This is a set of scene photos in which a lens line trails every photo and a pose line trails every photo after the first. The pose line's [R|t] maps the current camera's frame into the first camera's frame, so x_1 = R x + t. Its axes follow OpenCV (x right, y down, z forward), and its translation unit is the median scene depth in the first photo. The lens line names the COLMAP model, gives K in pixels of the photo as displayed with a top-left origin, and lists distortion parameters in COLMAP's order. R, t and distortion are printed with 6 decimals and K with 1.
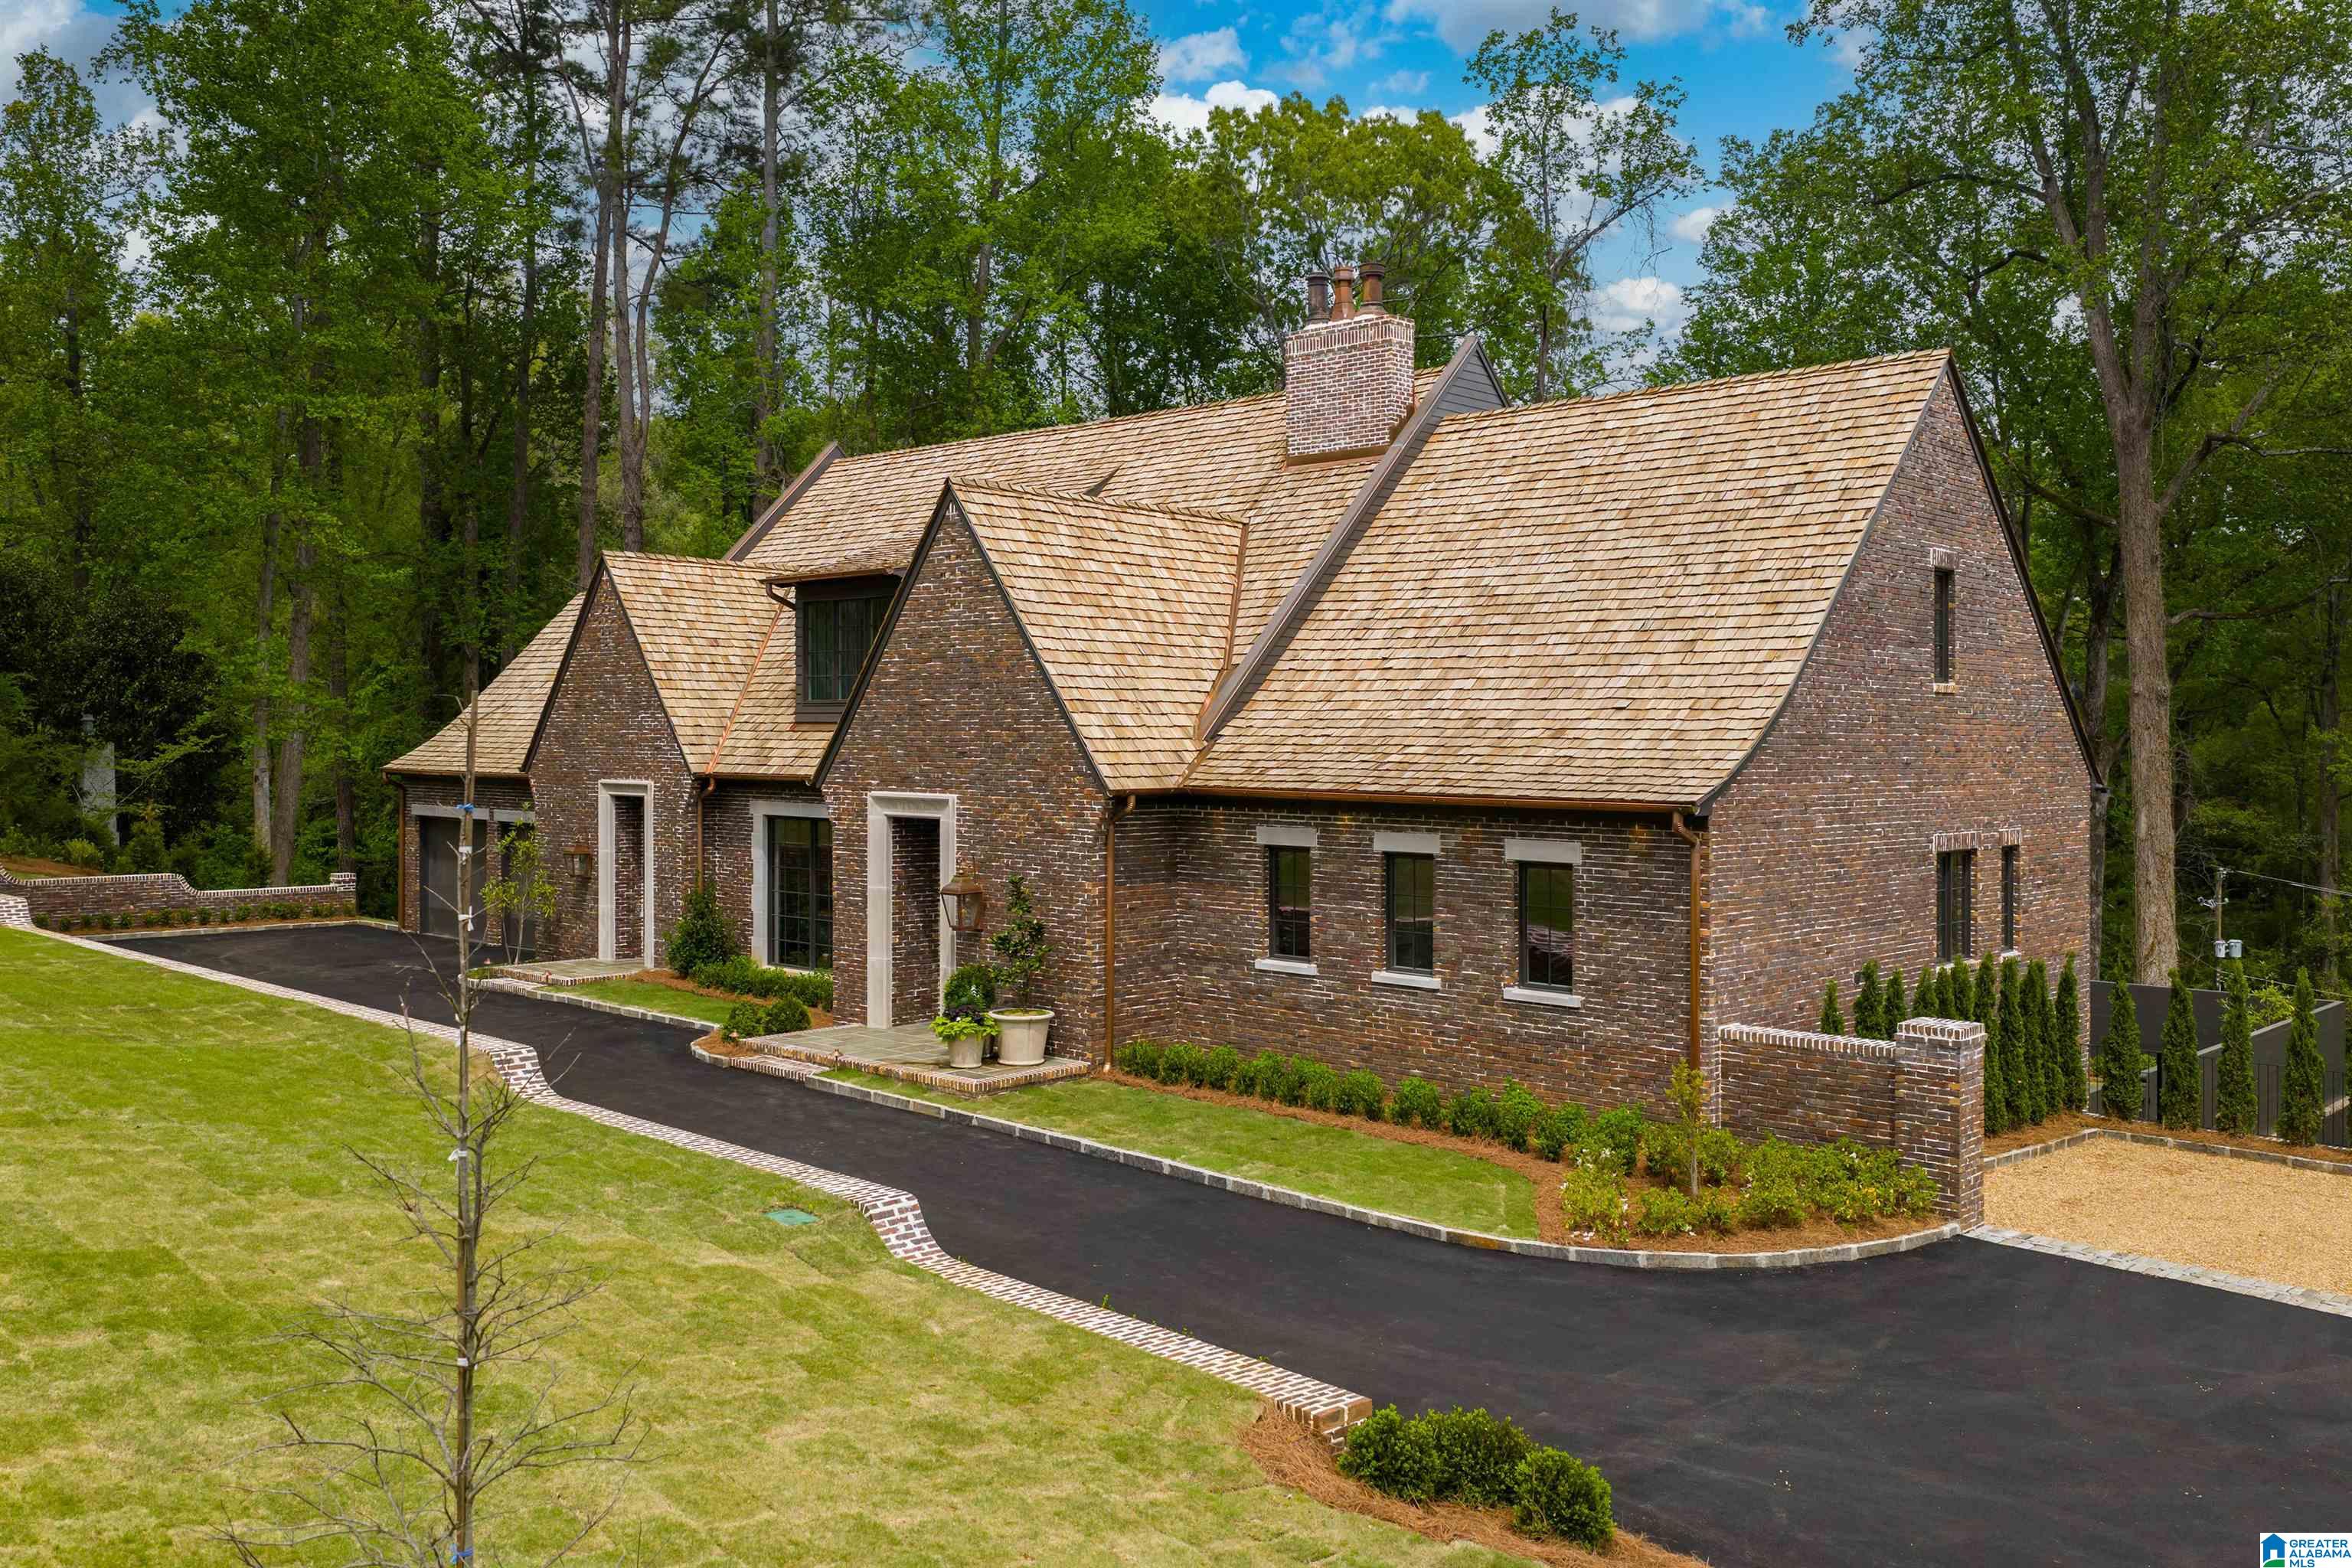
lens RADIAL K [[1954.9, 0, 1185.8], [0, 1954.9, 791.0], [0, 0, 1]] dist [0.007828, -0.013136]
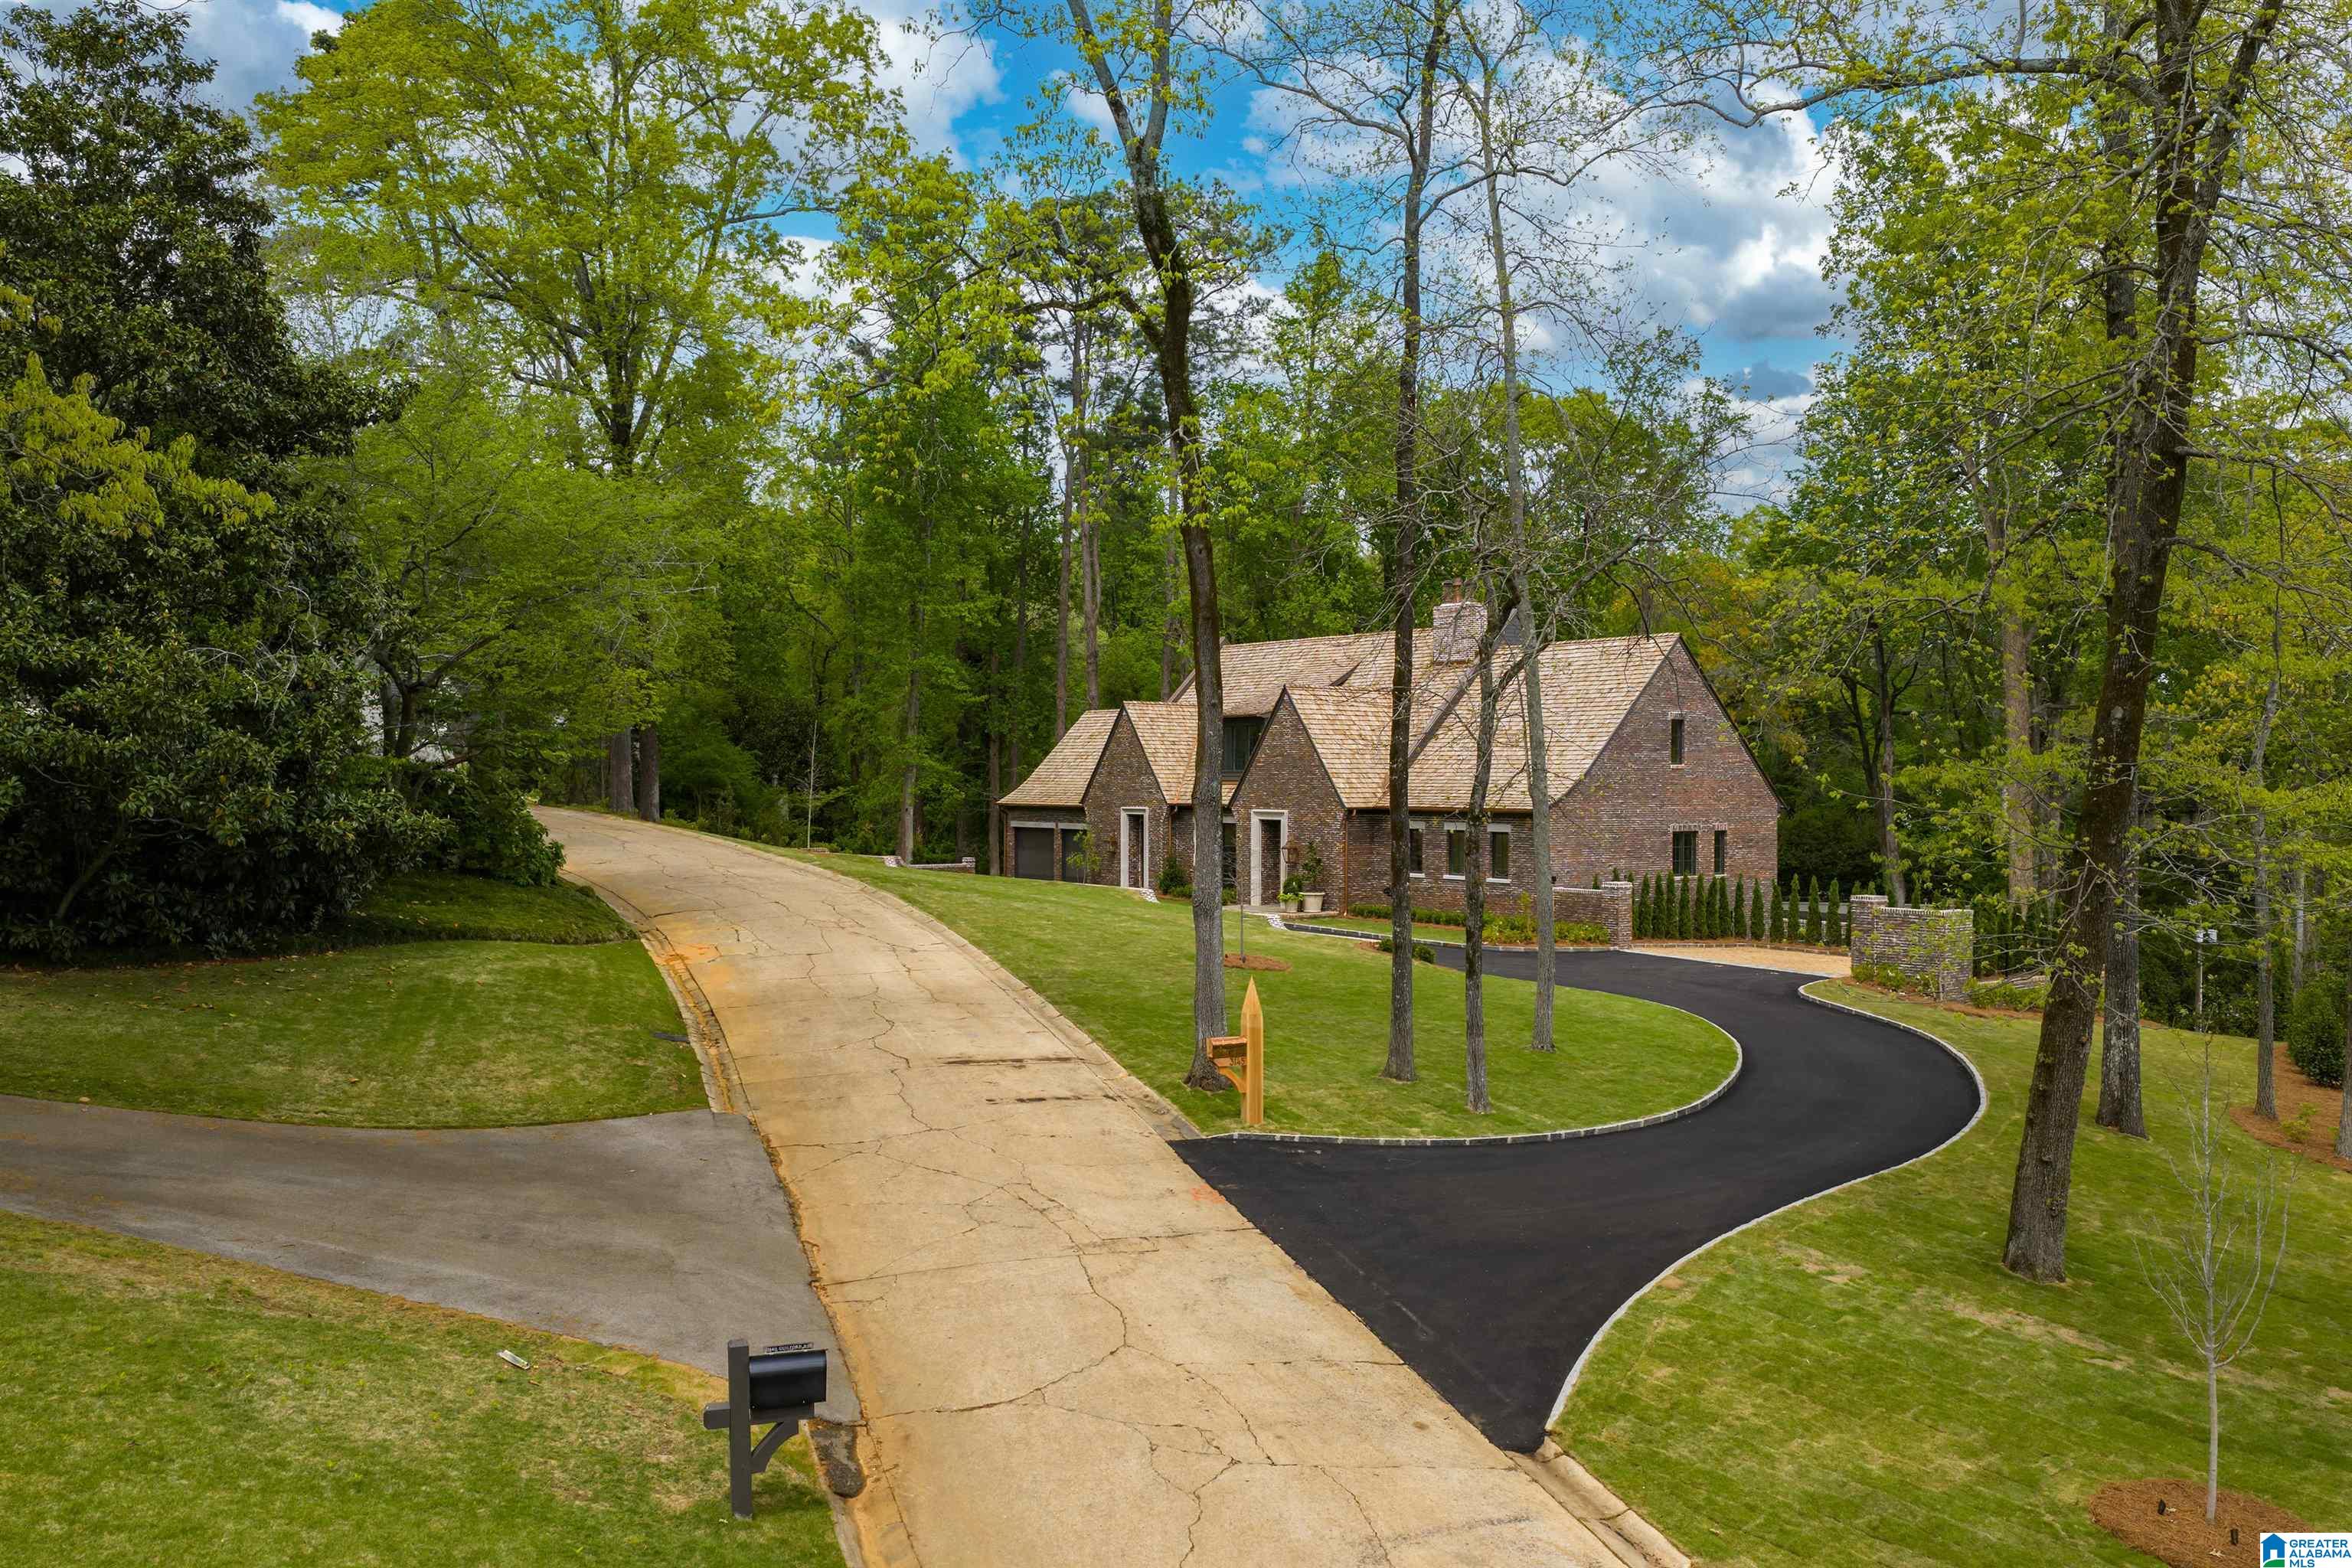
lens RADIAL K [[1954.9, 0, 1179.2], [0, 1954.9, 795.2], [0, 0, 1]] dist [0.007828, -0.013136]
pose [[0.986375, -0.002116, -0.164501, 0.155119], [-0.001461, 0.999765, -0.021622, 0.036356], [0.164508, 0.021567, 0.986140, -1.467345]]
